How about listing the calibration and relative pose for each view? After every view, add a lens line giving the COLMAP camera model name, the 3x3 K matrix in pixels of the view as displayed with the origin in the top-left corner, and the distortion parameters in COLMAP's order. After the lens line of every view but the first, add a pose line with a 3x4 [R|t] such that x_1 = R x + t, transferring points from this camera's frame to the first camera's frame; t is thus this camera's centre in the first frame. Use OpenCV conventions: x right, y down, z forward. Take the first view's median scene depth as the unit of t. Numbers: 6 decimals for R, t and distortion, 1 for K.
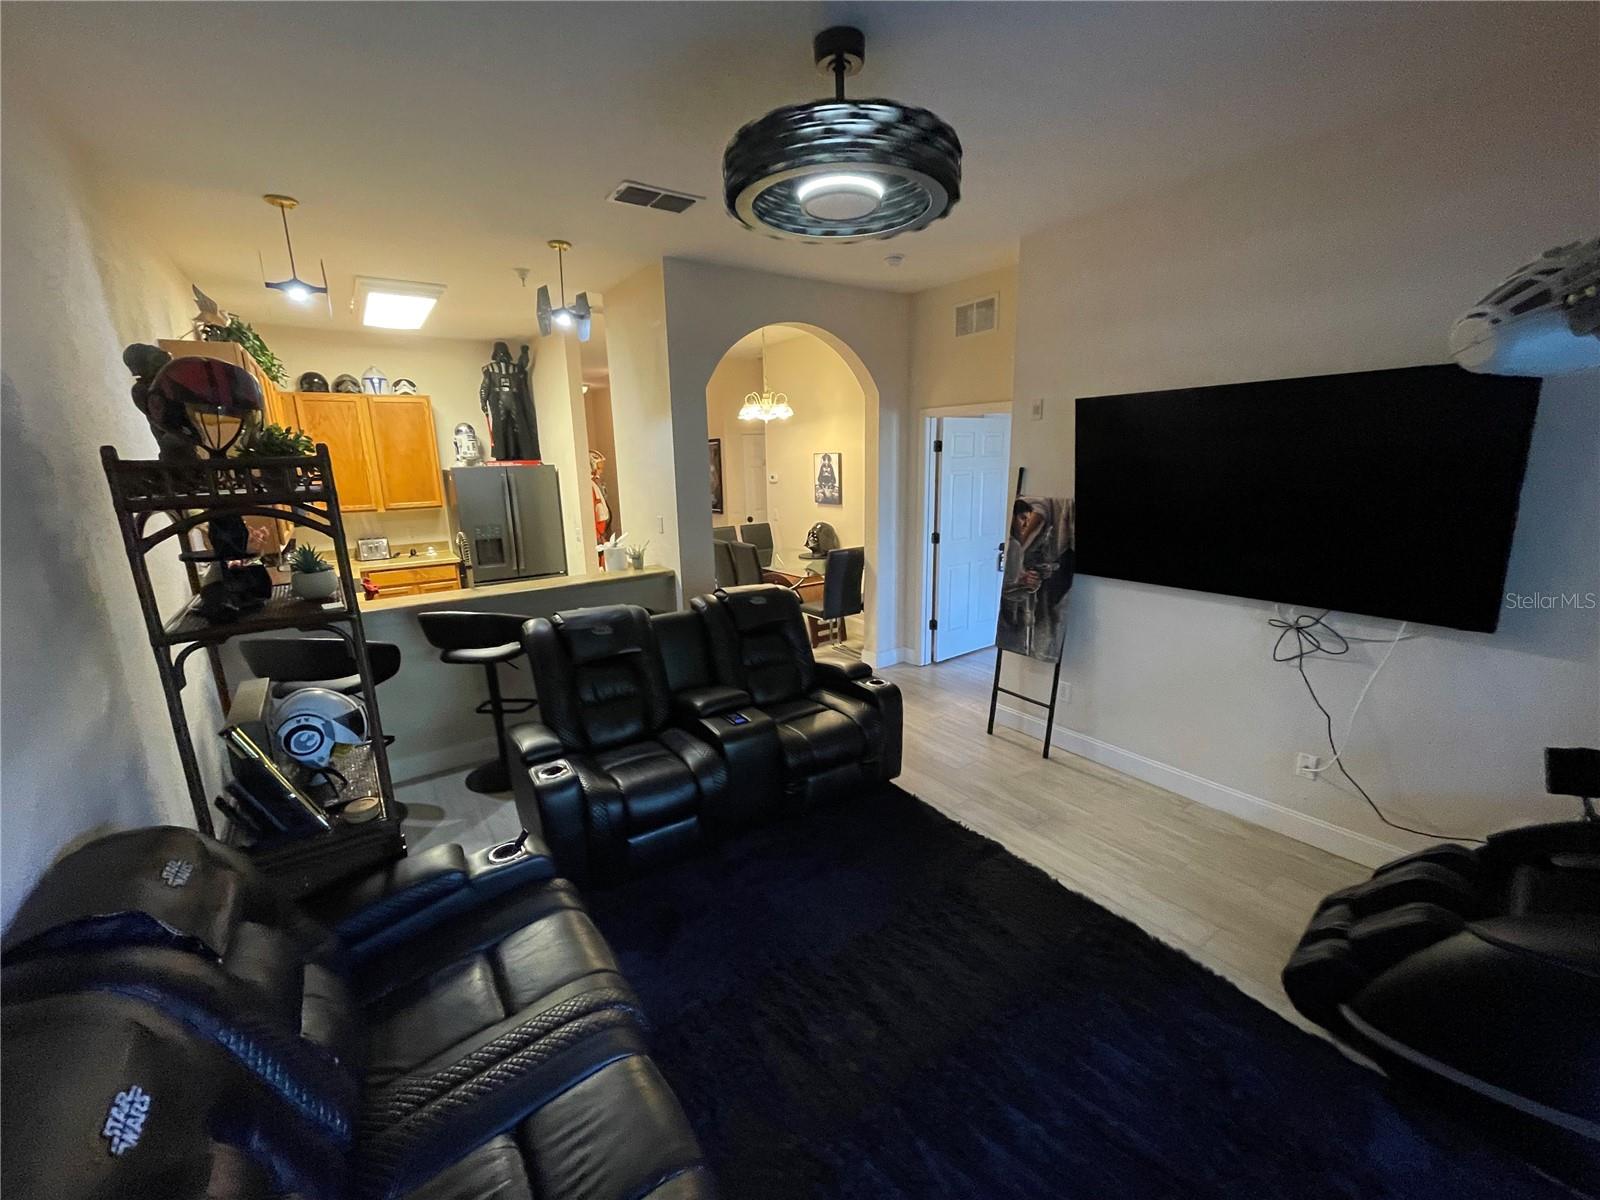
lens RADIAL K [[647.8, 0, 797.5], [0, 647.8, 595.2], [0, 0, 1]] dist [-0.003009, 0.000495]
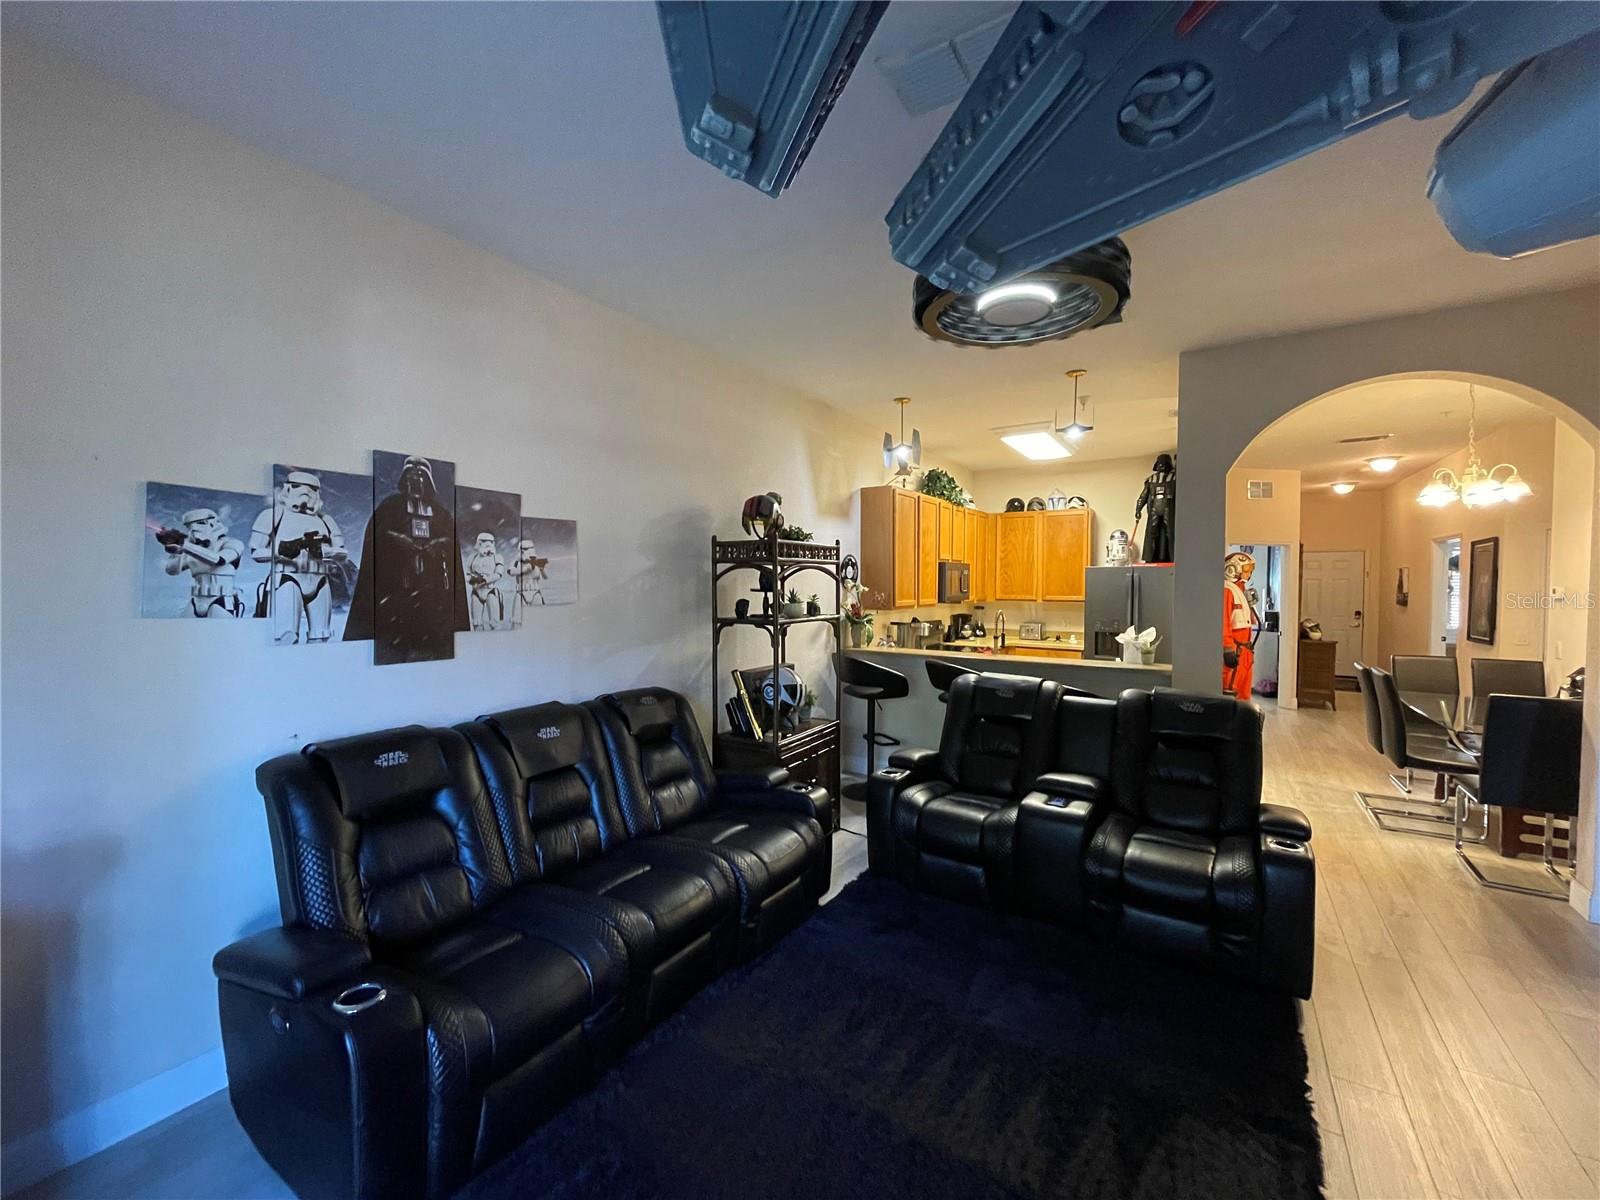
lens RADIAL K [[647.8, 0, 797.7], [0, 647.8, 595.8], [0, 0, 1]] dist [-0.003009, 0.000495]
pose [[0.379748, 0.046570, -0.923917, 0.496157], [-0.210128, 0.976969, -0.037123, 0.004729], [0.900909, 0.208238, 0.380787, 0.162003]]
